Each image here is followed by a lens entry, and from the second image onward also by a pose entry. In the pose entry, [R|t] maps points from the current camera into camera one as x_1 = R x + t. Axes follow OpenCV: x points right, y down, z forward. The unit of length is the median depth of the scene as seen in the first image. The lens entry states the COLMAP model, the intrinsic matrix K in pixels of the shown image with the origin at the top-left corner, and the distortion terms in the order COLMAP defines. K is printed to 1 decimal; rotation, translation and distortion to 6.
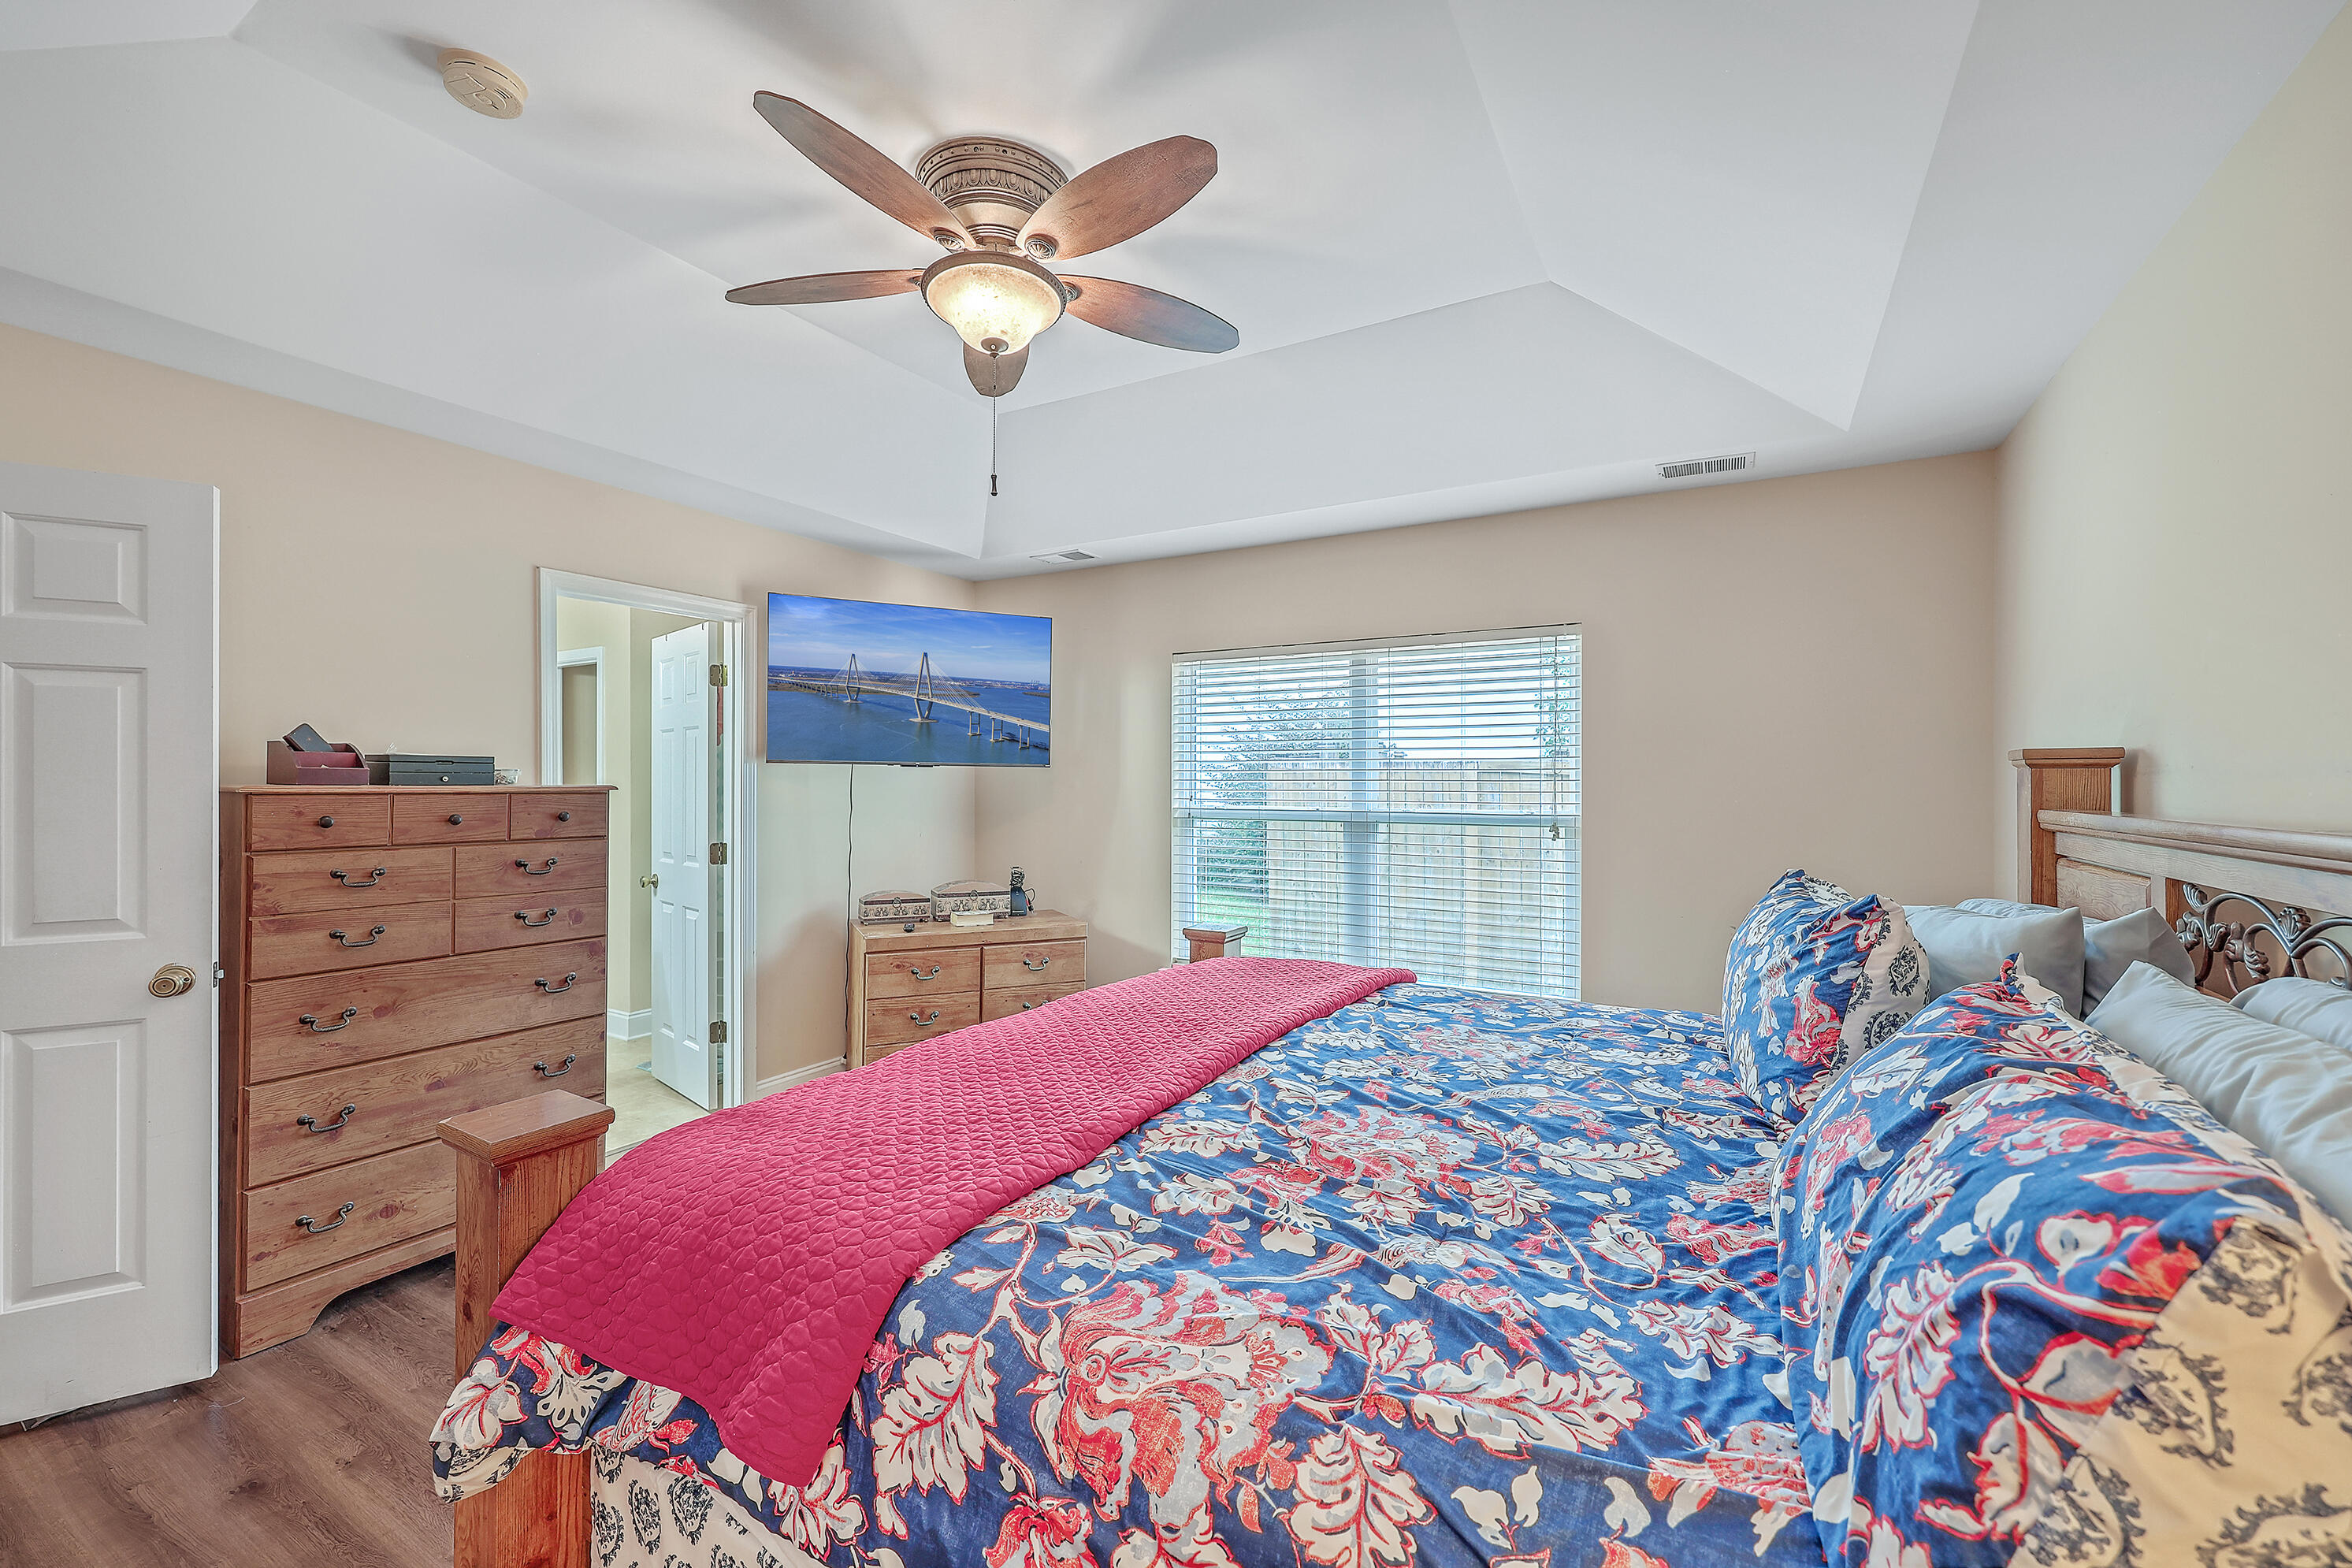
lens RADIAL K [[949.1, 0, 1184.0], [0, 949.1, 773.9], [0, 0, 1]] dist [-0.000207, -0.000114]
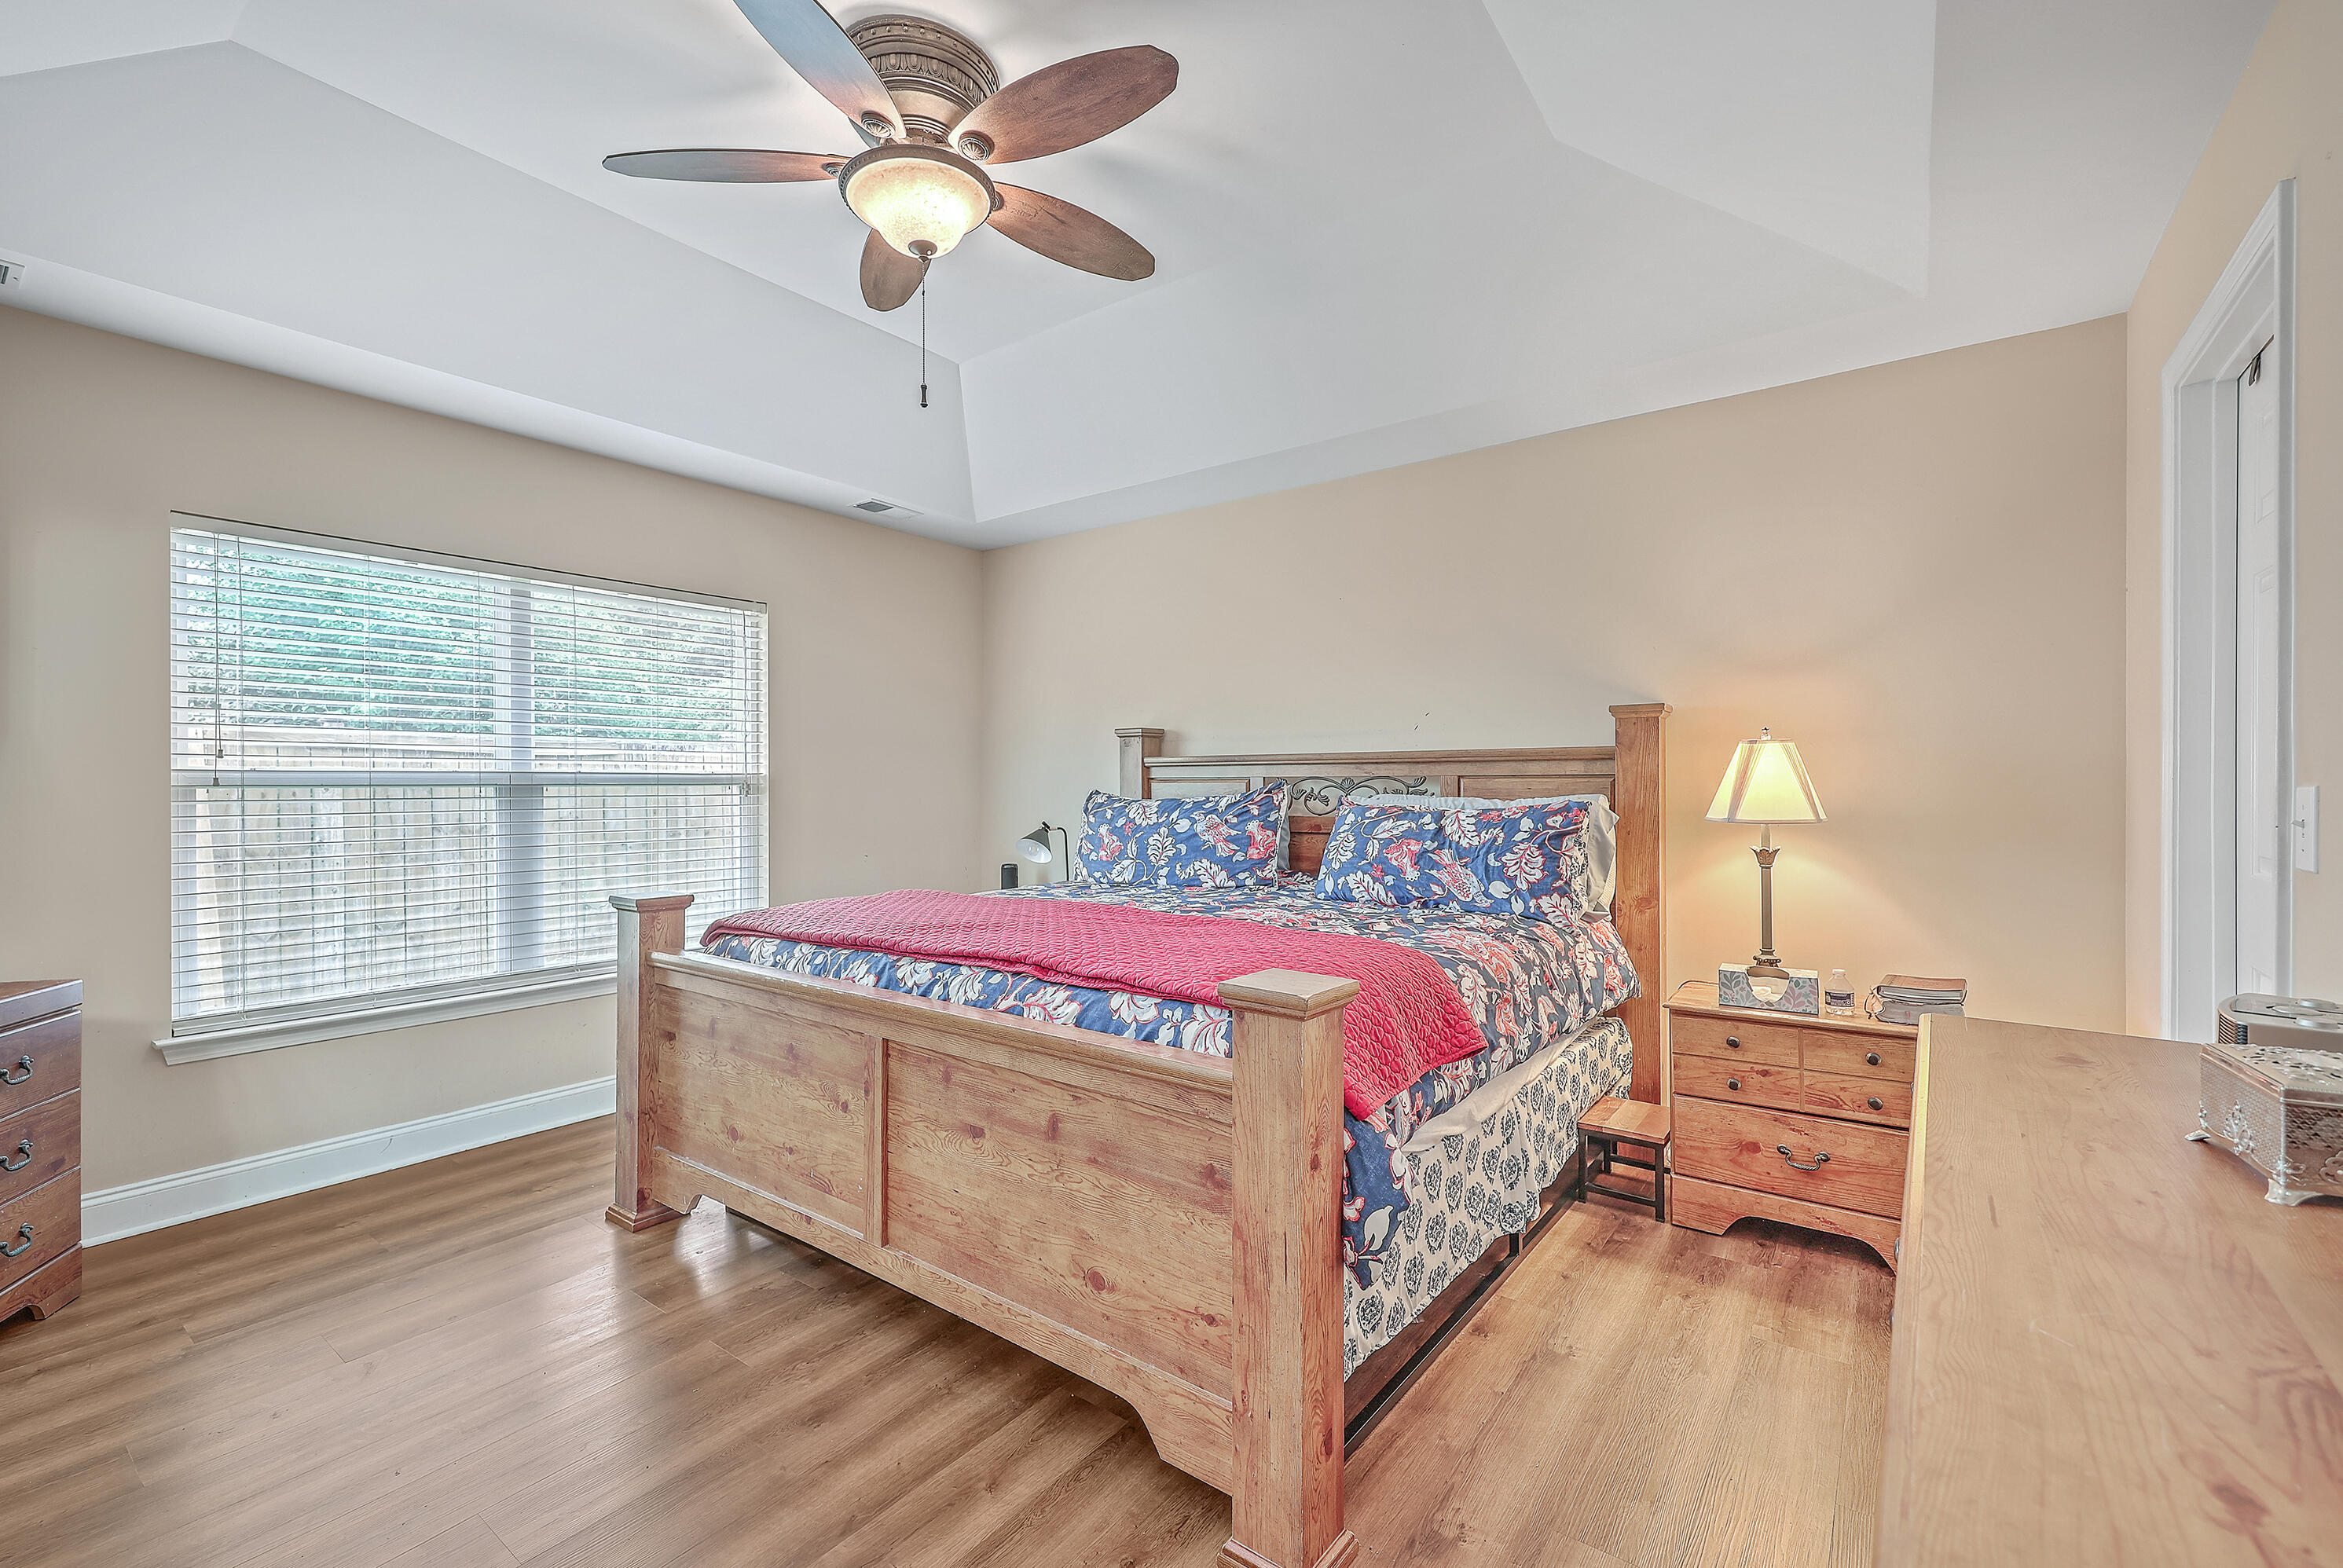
lens RADIAL K [[984.7, 0, 1171.5], [0, 984.7, 784.0], [0, 0, 1]] dist [0.000677, 0.000007]
pose [[0.119935, -0.005658, 0.992766, -0.758378], [-0.007885, 0.999947, 0.006651, 0.050181], [-0.992750, -0.008625, 0.119884, 0.416136]]
